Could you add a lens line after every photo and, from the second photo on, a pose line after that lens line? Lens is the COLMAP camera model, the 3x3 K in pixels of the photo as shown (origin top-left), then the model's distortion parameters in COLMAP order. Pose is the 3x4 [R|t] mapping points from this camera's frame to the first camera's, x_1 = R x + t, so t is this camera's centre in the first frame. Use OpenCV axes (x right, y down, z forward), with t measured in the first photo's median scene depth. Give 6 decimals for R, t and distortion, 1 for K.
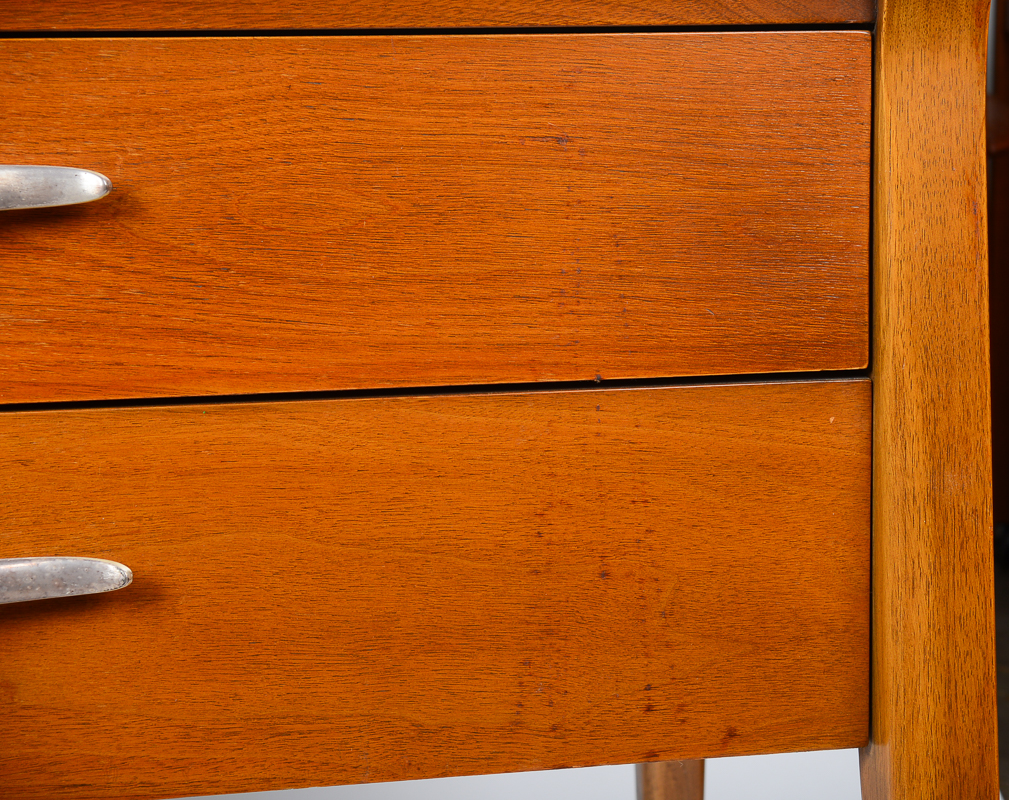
lens RADIAL K [[2551.6, 0, 624.1], [0, 2551.6, 470.2], [0, 0, 1]] dist [0.077584, 0.000000]
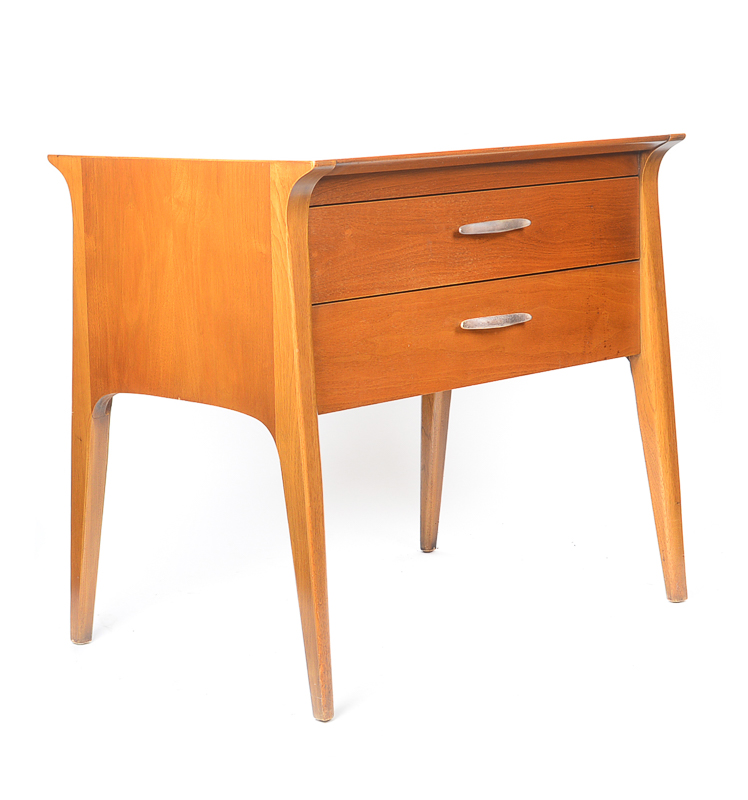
lens RADIAL K [[2113.5, 0, 375.1], [0, 2113.5, 400.0], [0, 0, 1]] dist [-0.029001, 0.000000]
pose [[0.833443, -0.101249, 0.543251, -2.188321], [0.123011, 0.992398, -0.003761, 0.150603], [-0.538741, 0.069961, 0.839562, -1.651889]]
